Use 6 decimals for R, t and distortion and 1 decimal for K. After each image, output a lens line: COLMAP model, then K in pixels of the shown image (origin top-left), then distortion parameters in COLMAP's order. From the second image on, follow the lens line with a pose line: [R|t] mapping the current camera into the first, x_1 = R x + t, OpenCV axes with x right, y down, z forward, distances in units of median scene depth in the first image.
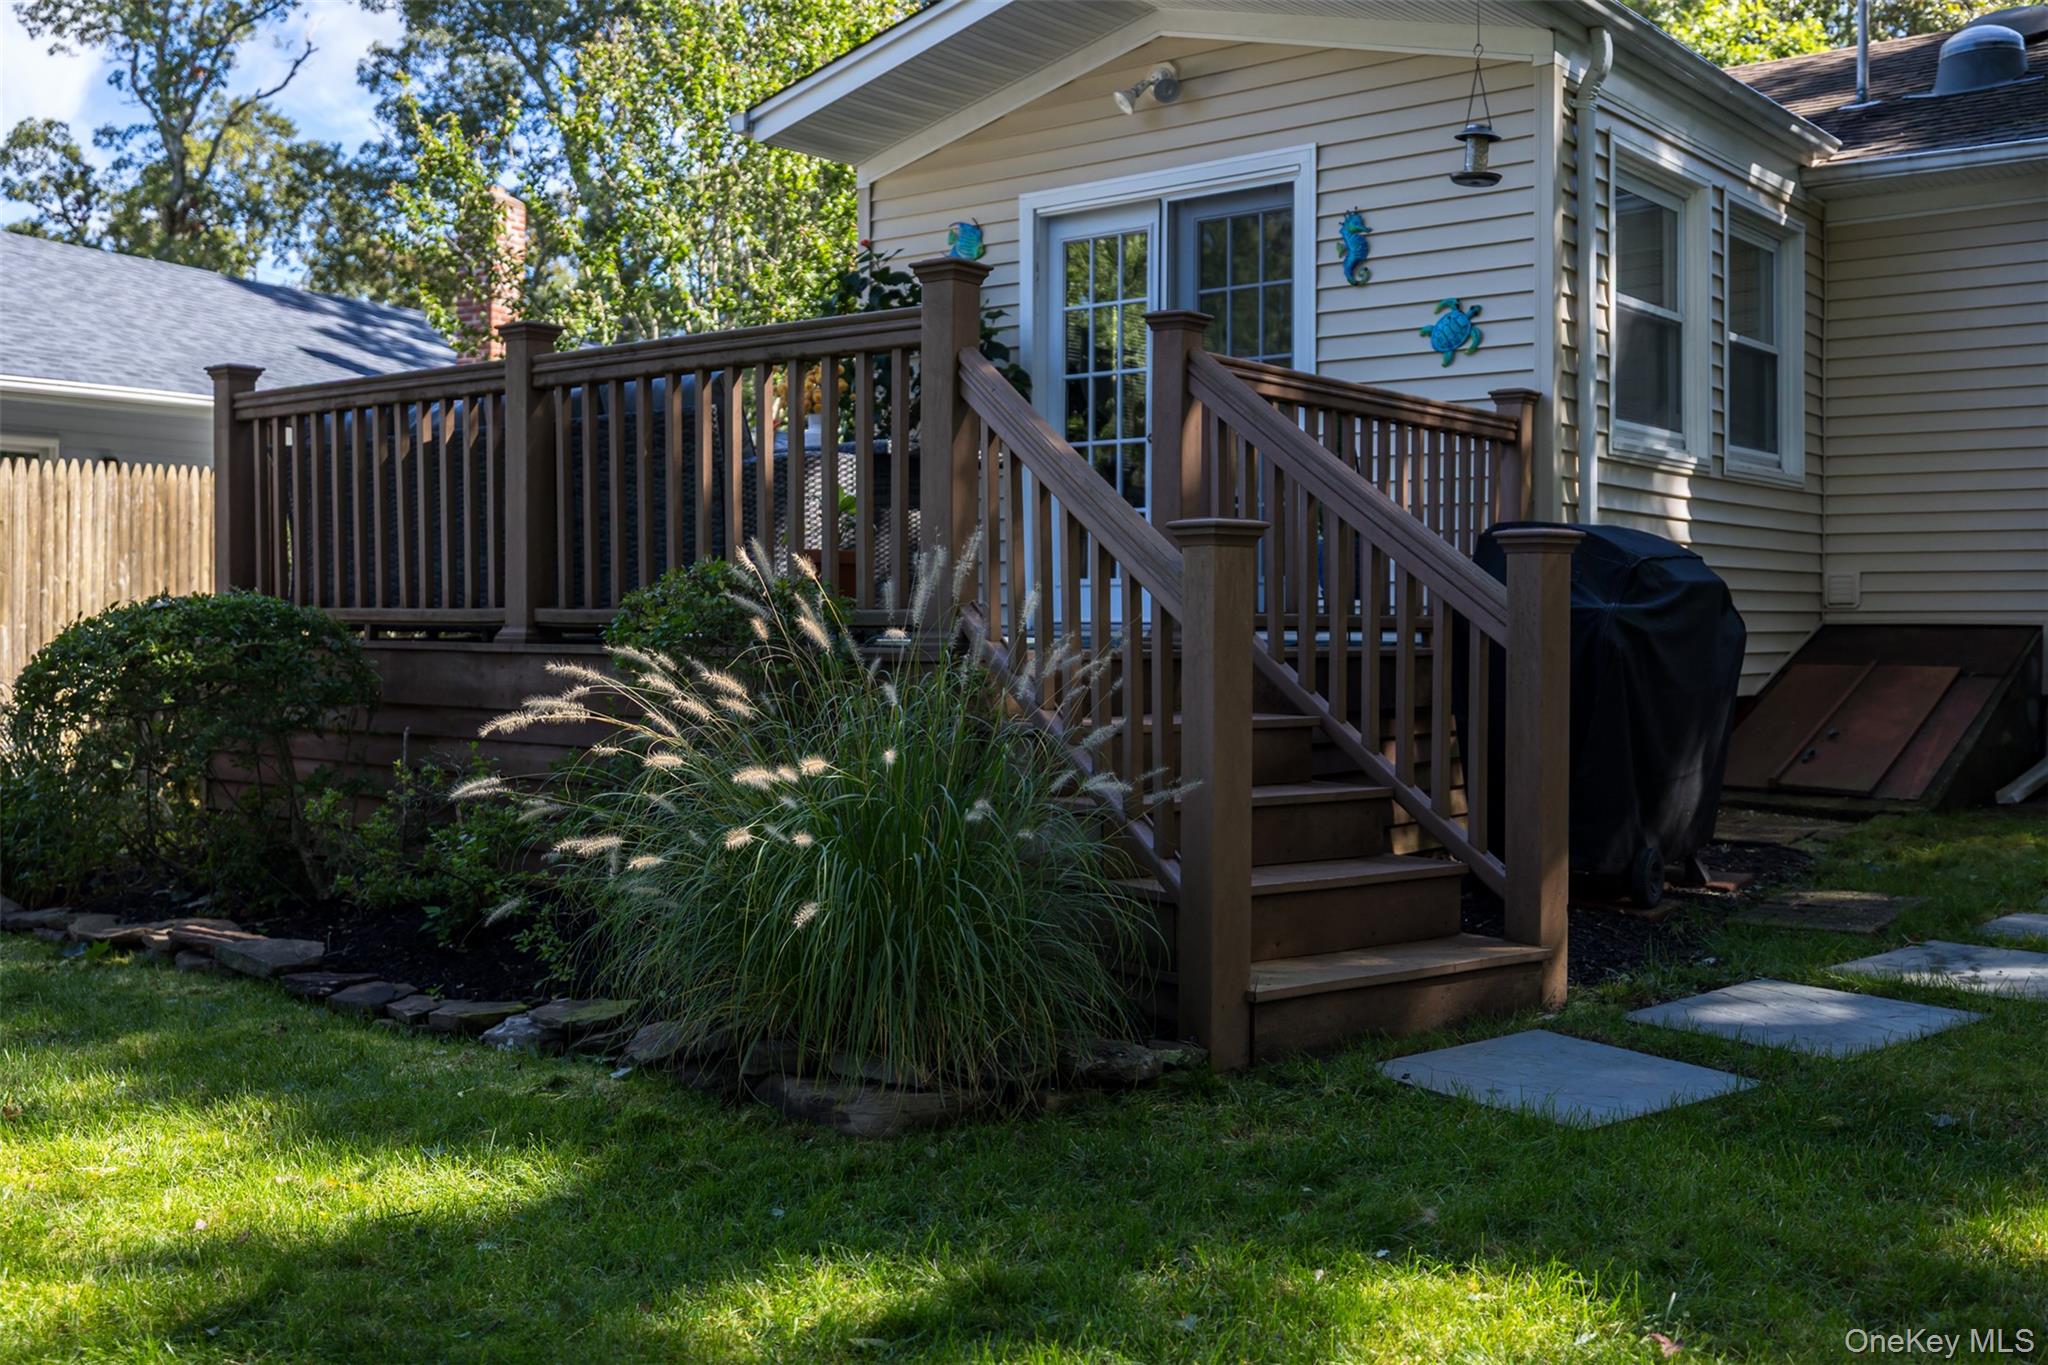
lens RADIAL K [[2016.1, 0, 1009.5], [0, 2016.1, 618.9], [0, 0, 1]] dist [0.006708, -0.014034]
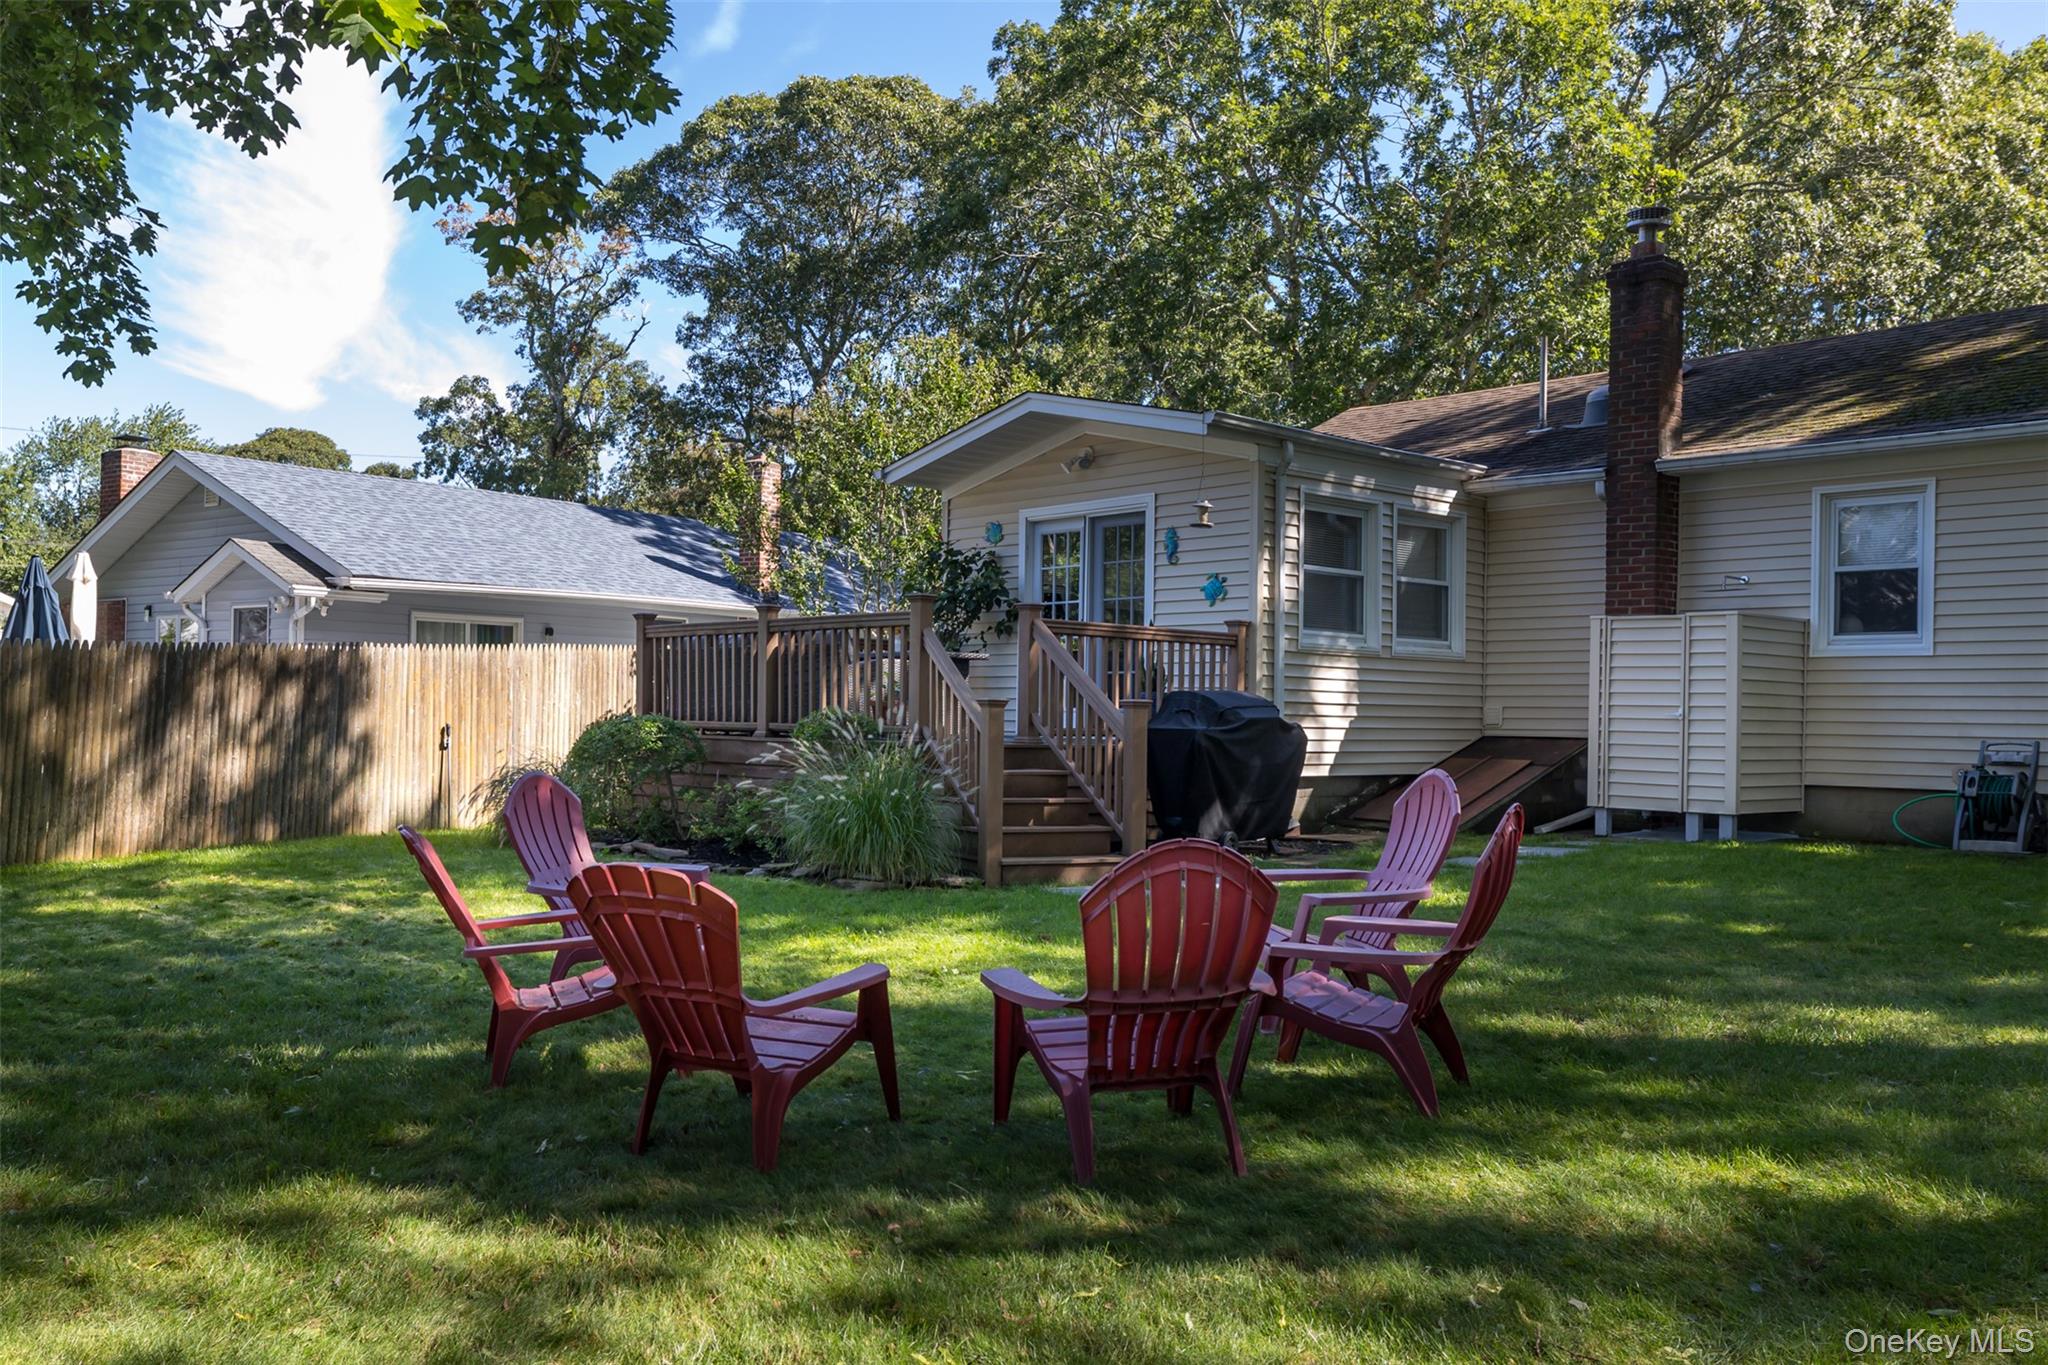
lens RADIAL K [[1675.0, 0, 800.4], [0, 1675.0, 686.2], [0, 0, 1]] dist [0.000939, 0.004134]
pose [[0.973441, 0.006944, -0.228835, 0.176873], [-0.011326, 0.999777, -0.017841, -0.009348], [0.228660, 0.019959, 0.973302, -0.642760]]
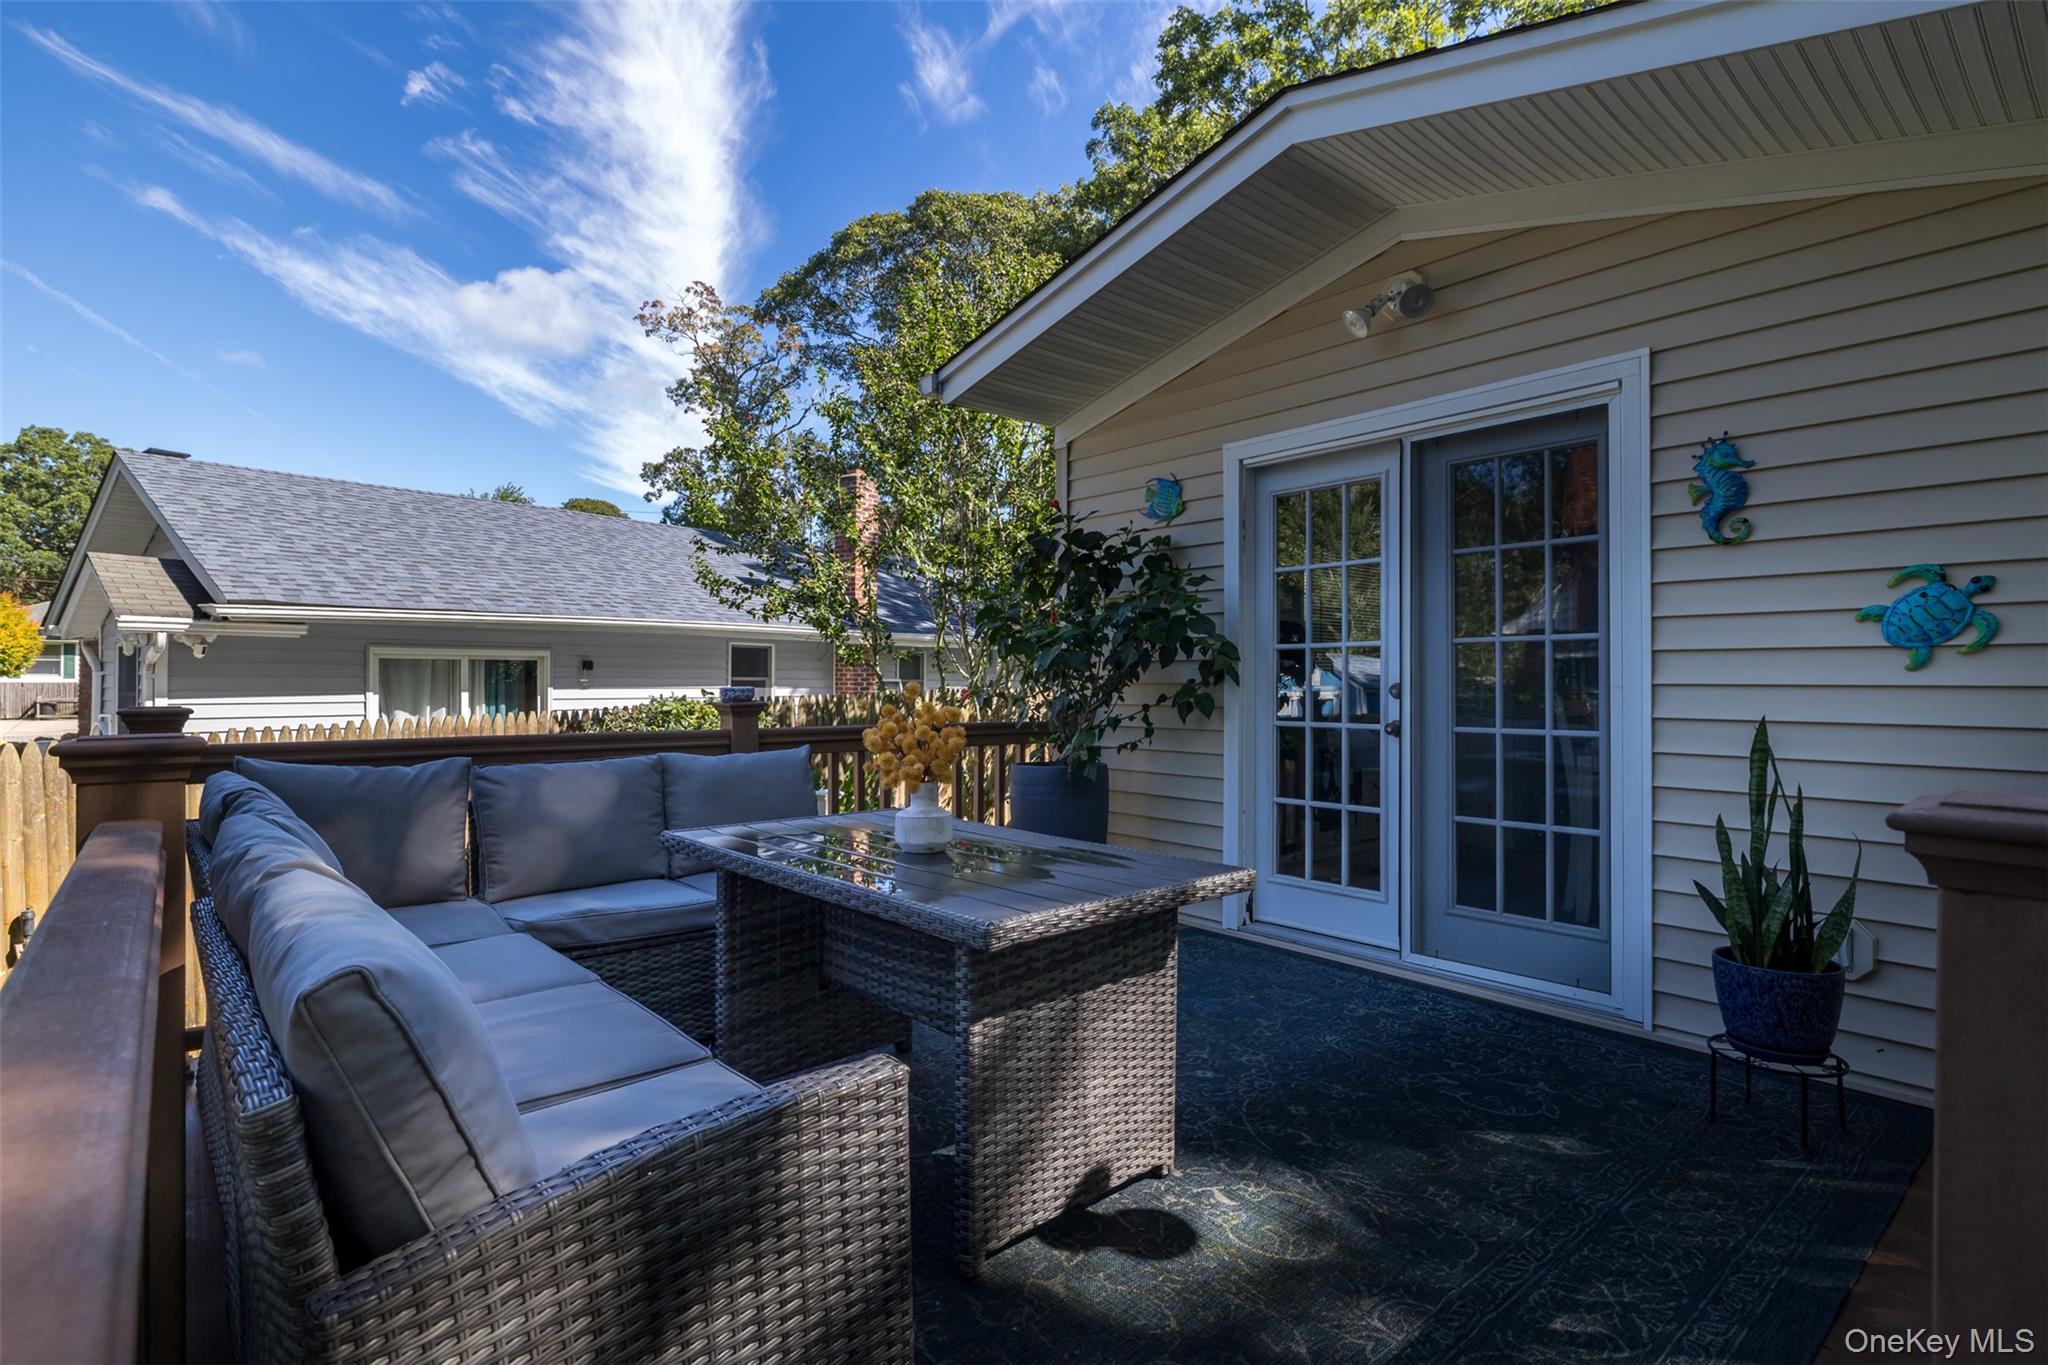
lens RADIAL K [[999.6, 0, 1024.0], [0, 999.6, 682.5], [0, 0, 1]] dist [-0.003789, 0.000301]
pose [[0.985883, -0.003920, -0.167388, -0.008961], [0.003897, 0.999992, -0.000465, -0.107682], [0.167389, -0.000194, 0.985891, 0.563640]]
